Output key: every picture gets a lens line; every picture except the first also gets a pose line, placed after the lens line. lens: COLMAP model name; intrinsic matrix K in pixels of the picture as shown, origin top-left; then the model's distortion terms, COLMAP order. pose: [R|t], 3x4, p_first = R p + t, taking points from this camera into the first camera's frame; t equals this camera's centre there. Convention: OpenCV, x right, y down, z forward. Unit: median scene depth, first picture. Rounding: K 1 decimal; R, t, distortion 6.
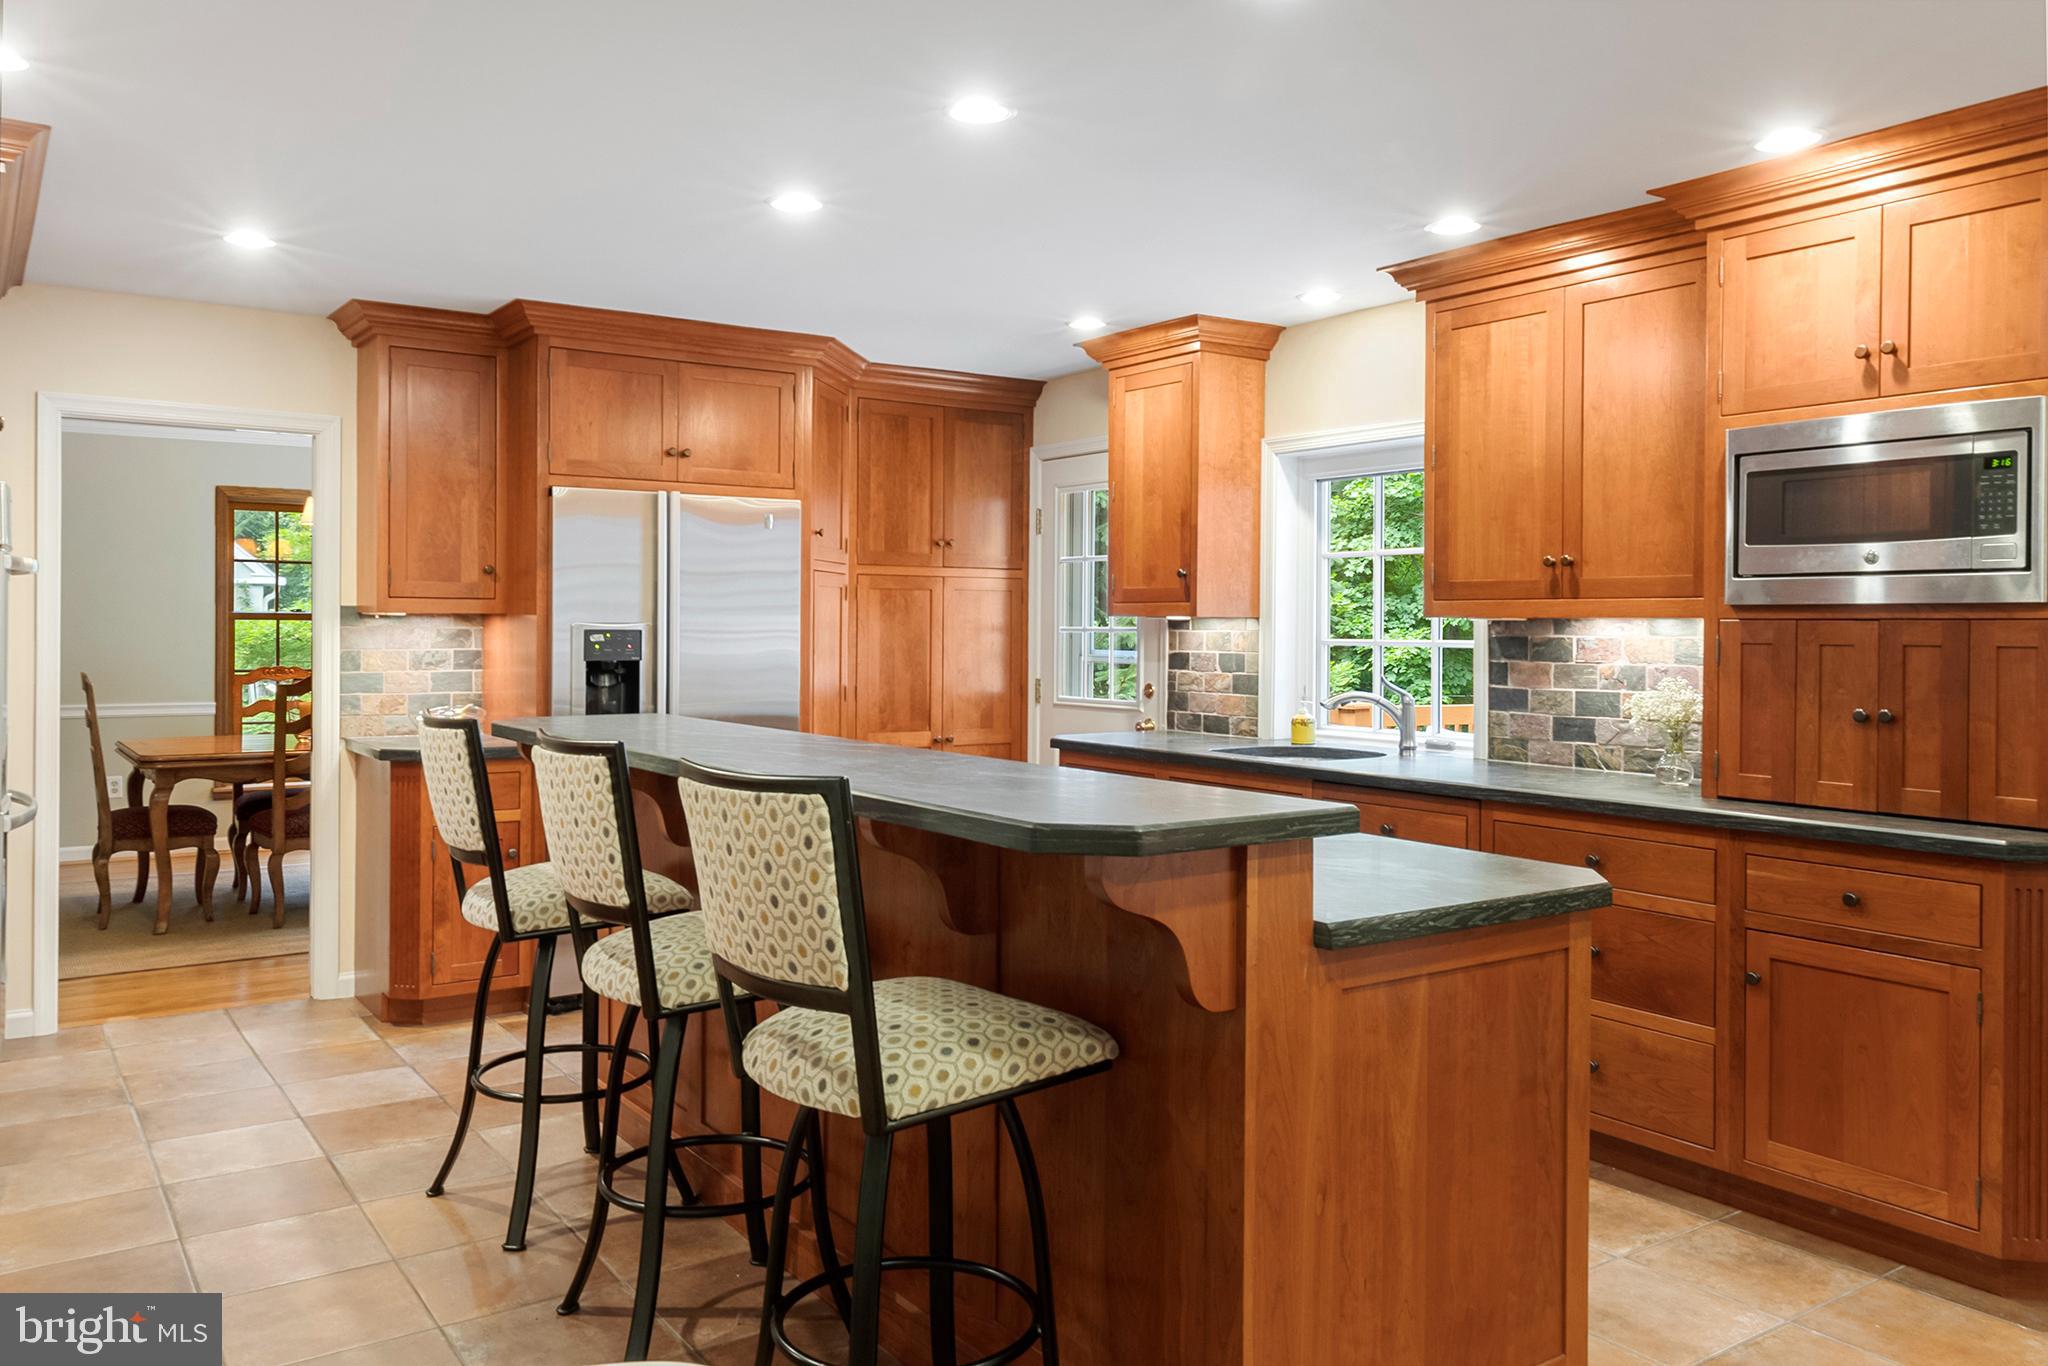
lens RADIAL K [[1506.4, 0, 1039.1], [0, 1506.4, 675.6], [0, 0, 1]] dist [0.003884, 0.007626]
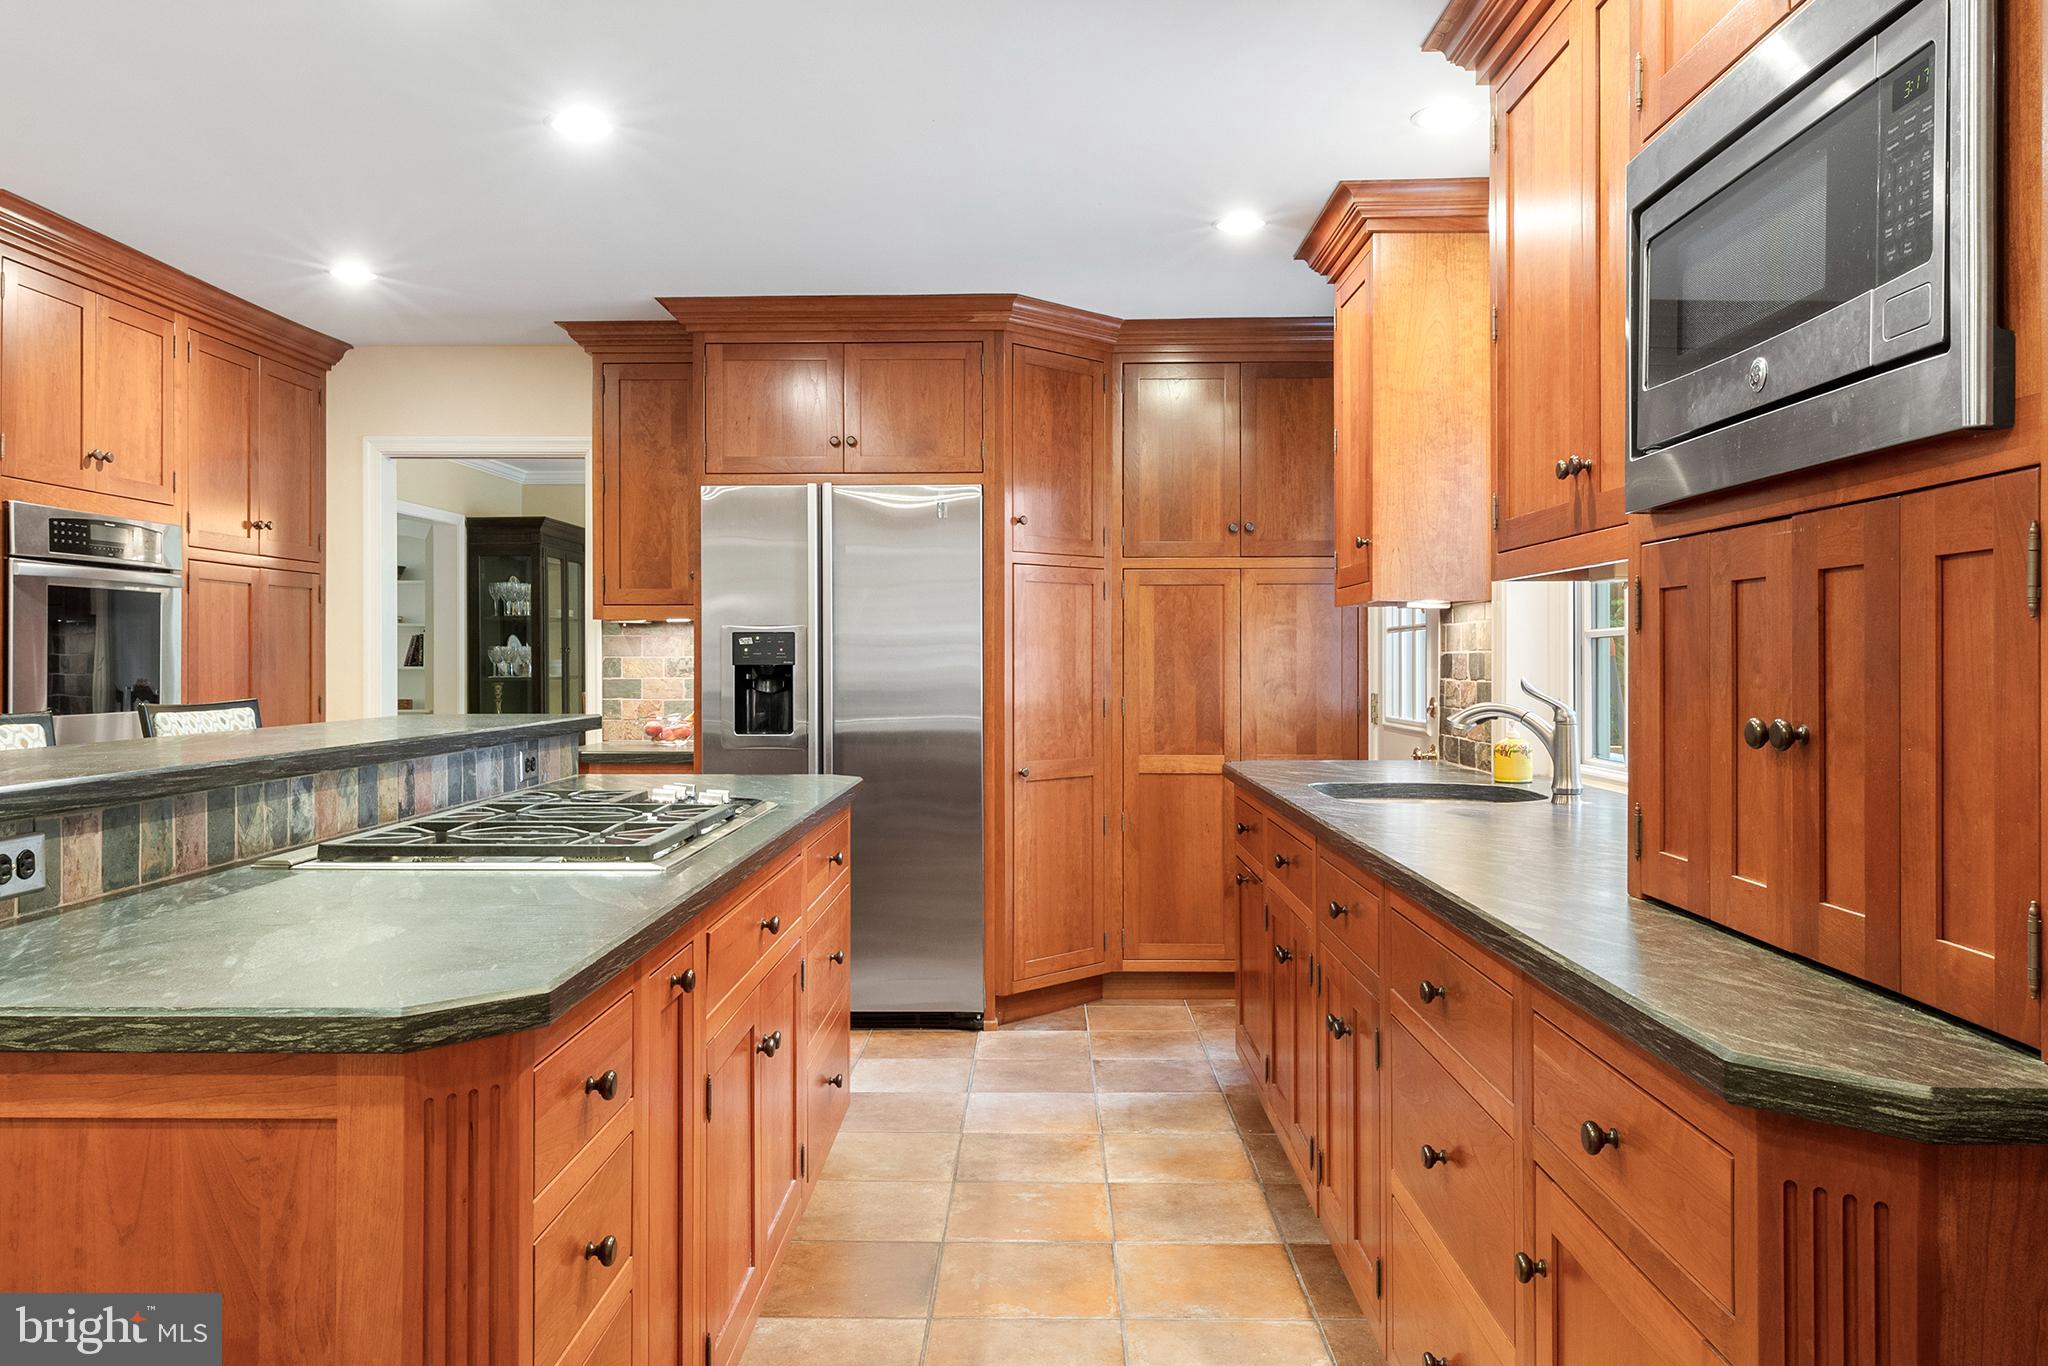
lens RADIAL K [[1506.4, 0, 1024.6], [0, 1506.4, 669.5], [0, 0, 1]] dist [0.003884, 0.007626]
pose [[0.805336, -0.004517, -0.592801, 0.408381], [-0.011823, 0.999650, -0.023680, 0.013360], [0.592700, 0.026079, 0.805001, 0.329593]]
